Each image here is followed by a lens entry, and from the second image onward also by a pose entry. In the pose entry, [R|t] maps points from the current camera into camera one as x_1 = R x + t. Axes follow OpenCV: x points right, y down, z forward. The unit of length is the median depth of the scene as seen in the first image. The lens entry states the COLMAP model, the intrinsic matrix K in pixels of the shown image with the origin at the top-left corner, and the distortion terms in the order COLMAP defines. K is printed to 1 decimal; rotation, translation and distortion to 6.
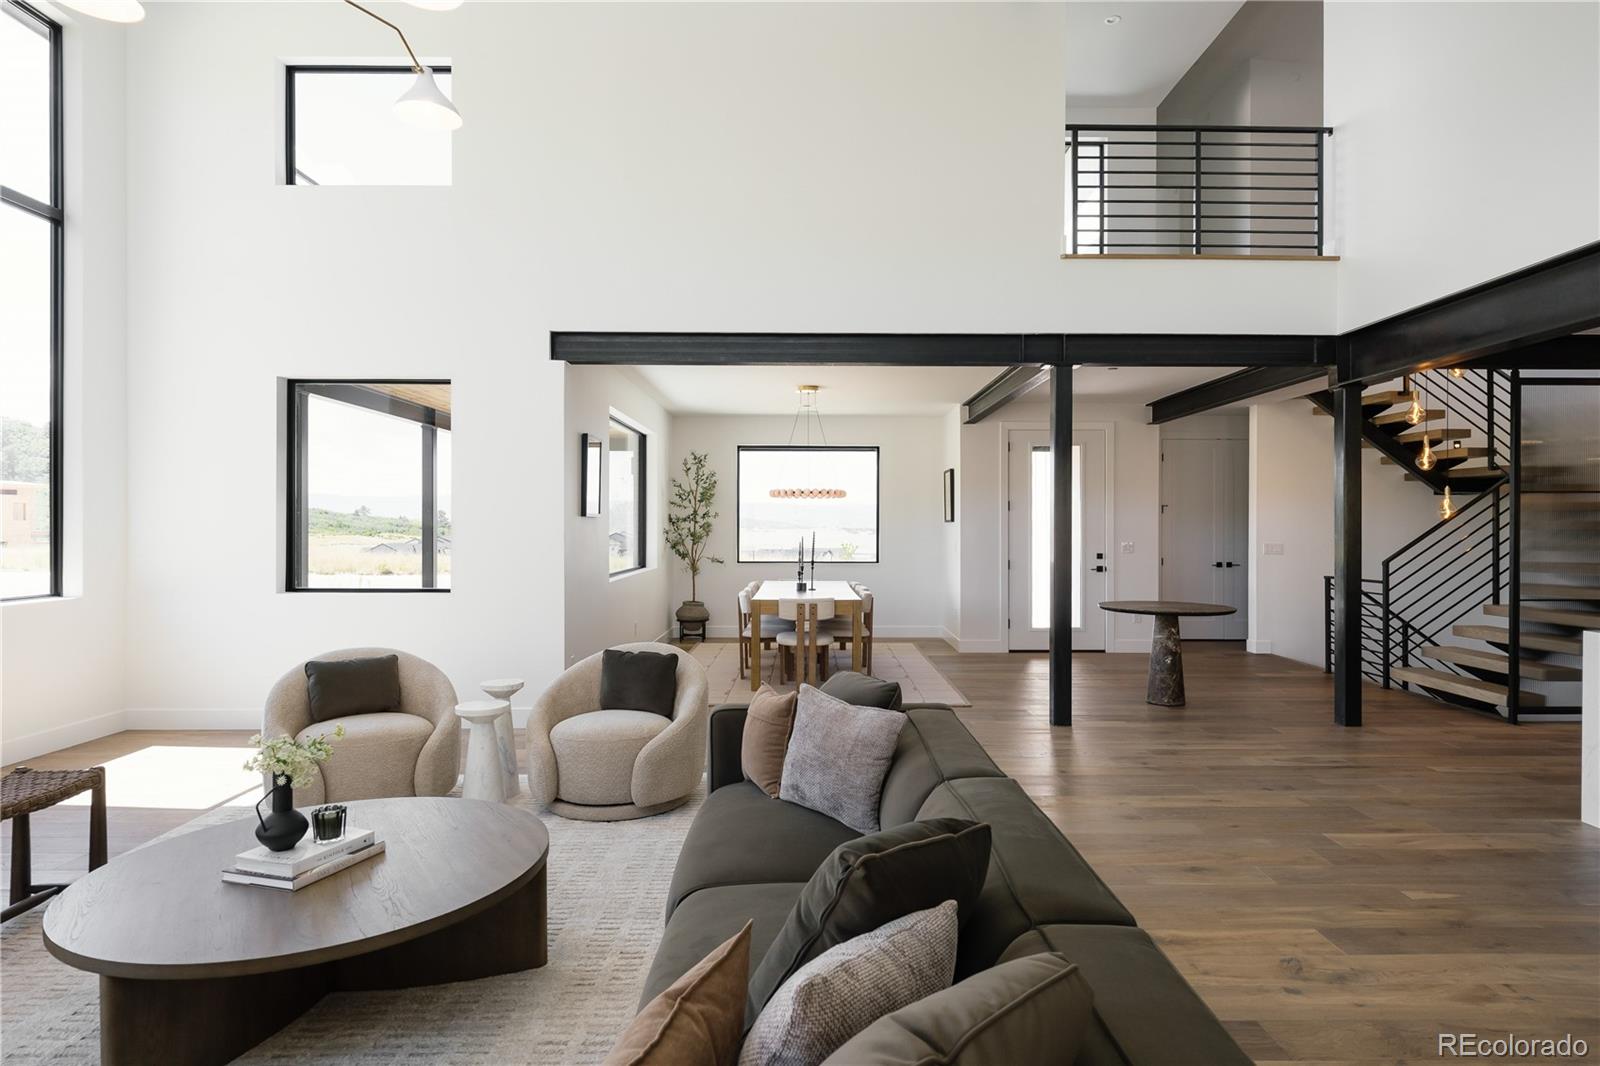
lens RADIAL K [[890.9, 0, 812.5], [0, 890.9, 530.6], [0, 0, 1]] dist [-0.004166, -0.001545]
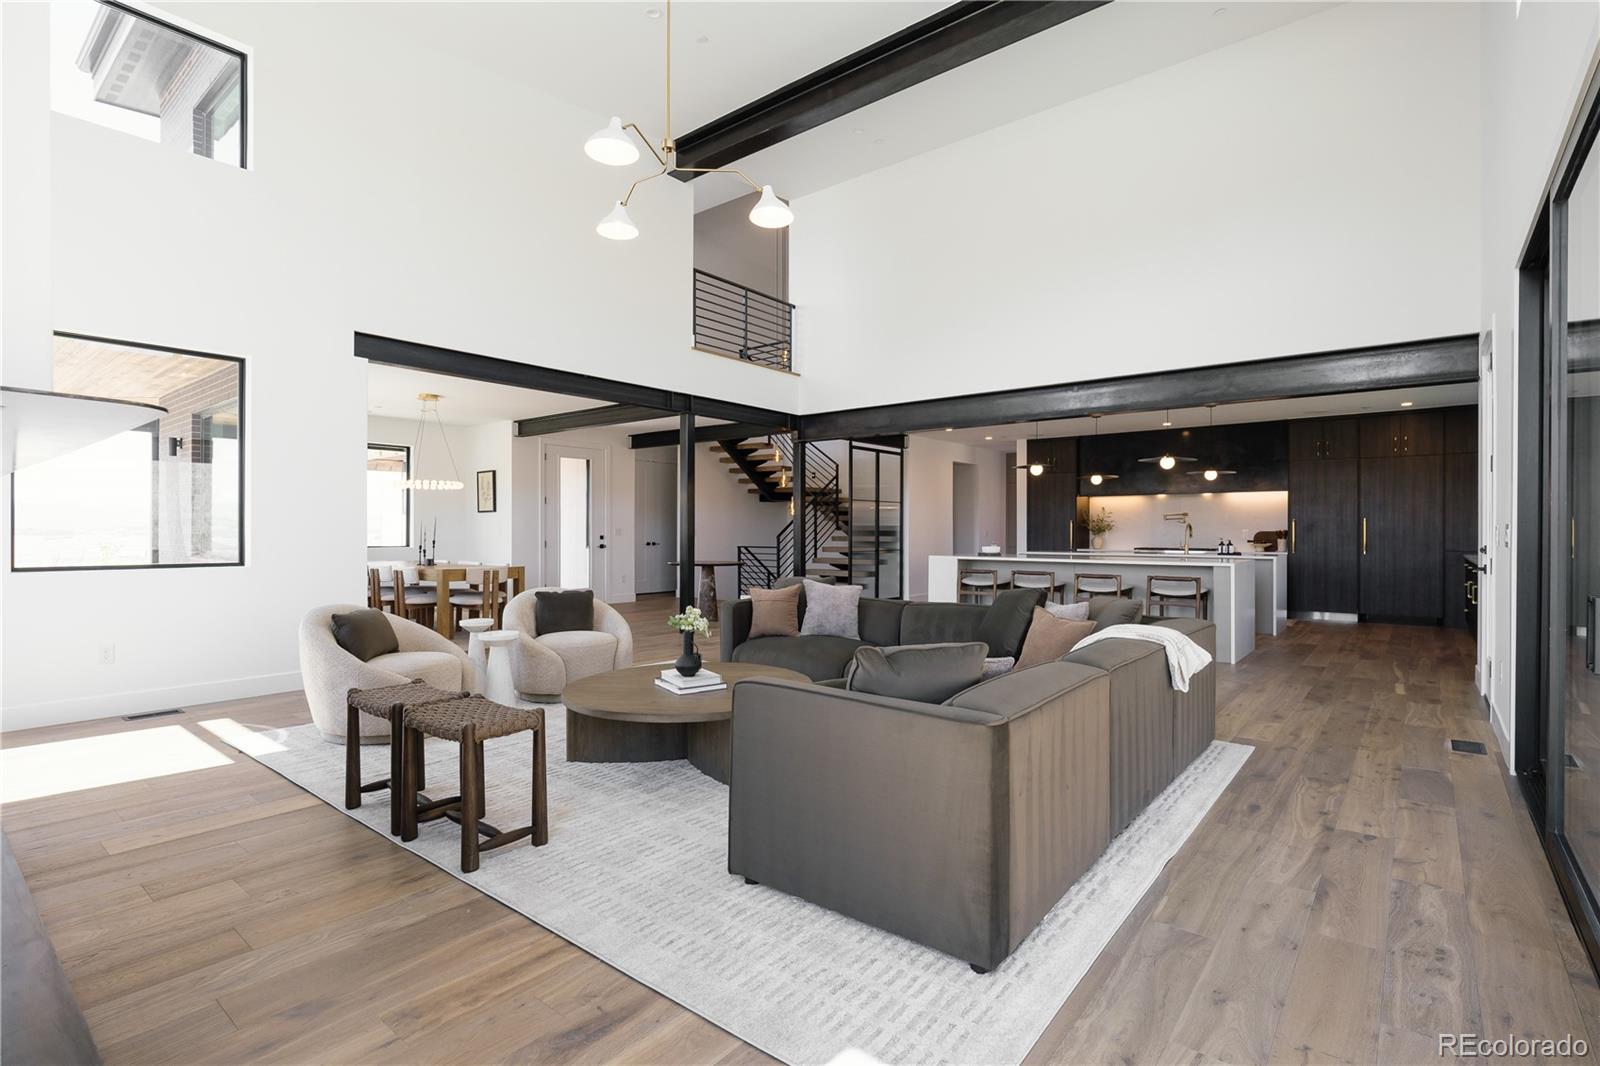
lens RADIAL K [[765.5, 0, 800.0], [0, 765.5, 533.0], [0, 0, 1]] dist [0.000350, 0.000059]
pose [[0.637451, -0.002853, 0.770486, -0.528839], [0.001567, 0.999996, 0.002407, 0.023725], [-0.770489, -0.000327, 0.637453, -0.041365]]
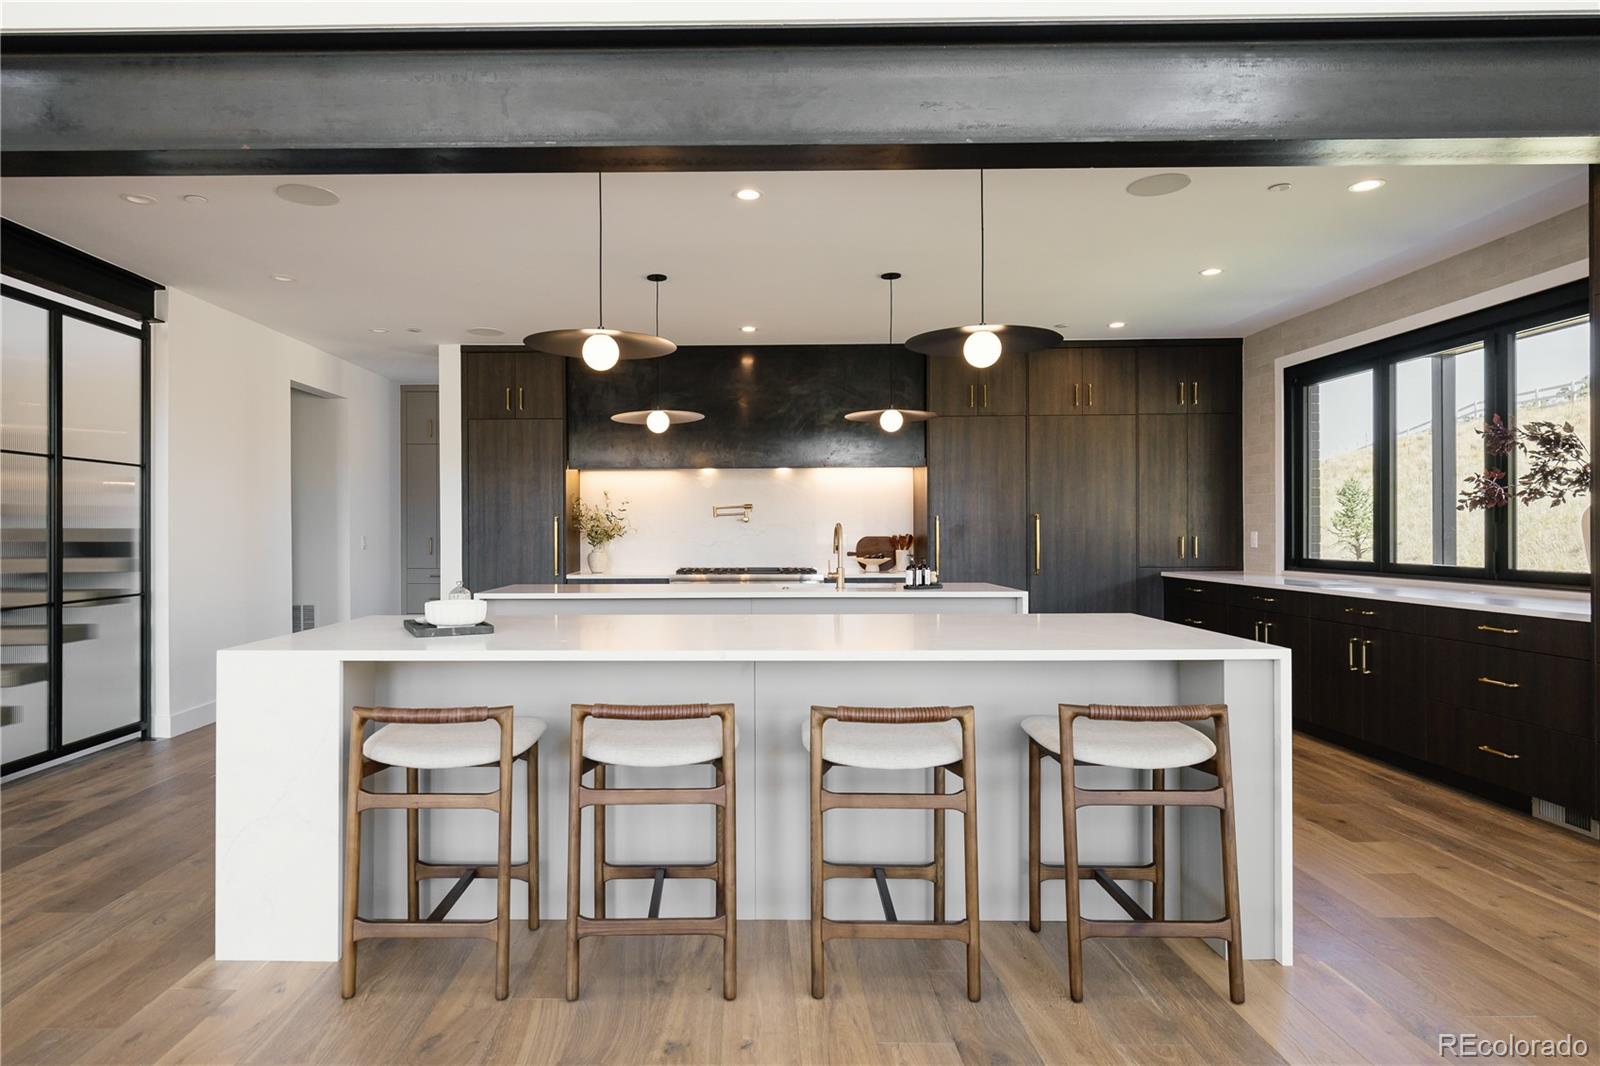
lens RADIAL K [[906.0, 0, 736.7], [0, 906.0, 530.4], [0, 0, 1]] dist [-0.000464, -0.000030]
pose [[0.021684, -0.001705, 0.999763, 0.130066], [0.006739, 0.999976, 0.001559, 0.016213], [-0.999742, 0.006703, 0.021695, 0.329955]]
